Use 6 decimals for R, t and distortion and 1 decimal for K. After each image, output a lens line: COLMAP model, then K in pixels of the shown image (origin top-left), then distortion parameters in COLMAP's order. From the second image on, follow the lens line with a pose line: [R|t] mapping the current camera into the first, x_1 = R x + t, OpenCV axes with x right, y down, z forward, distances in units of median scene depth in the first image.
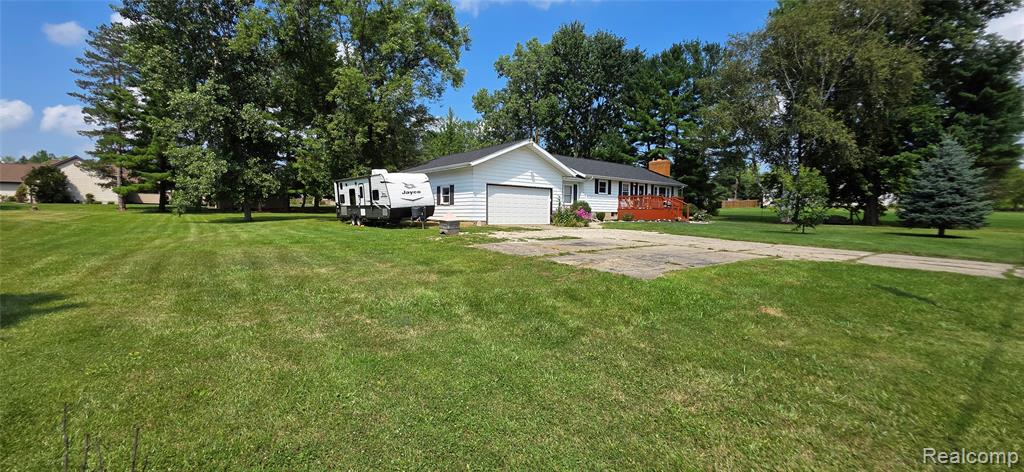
lens RADIAL K [[411.7, 0, 509.5], [0, 411.7, 235.9], [0, 0, 1]] dist [0.007355, -0.000339]
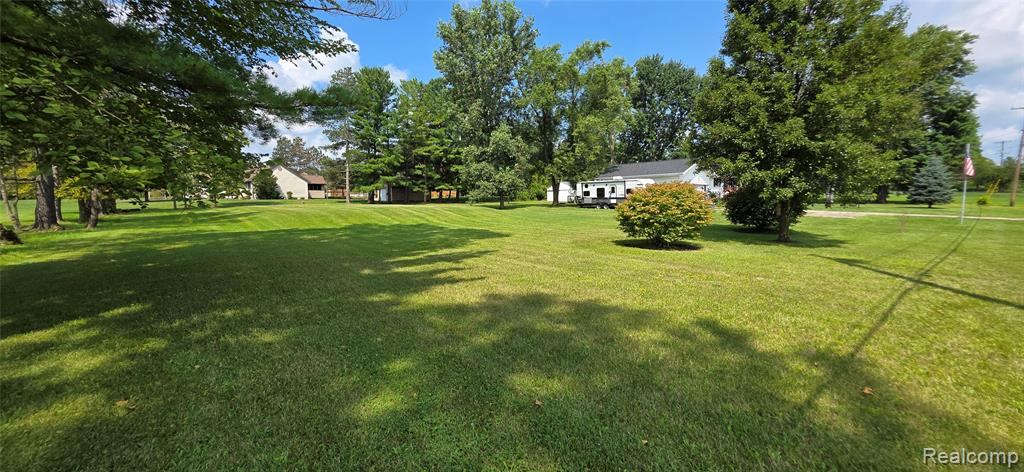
lens RADIAL K [[411.7, 0, 509.5], [0, 411.7, 235.9], [0, 0, 1]] dist [0.007355, -0.000339]
pose [[0.999277, -0.021255, 0.031522, -0.710474], [0.020296, 0.999331, 0.030435, 0.023739], [-0.032148, -0.029773, 0.999040, -0.629667]]
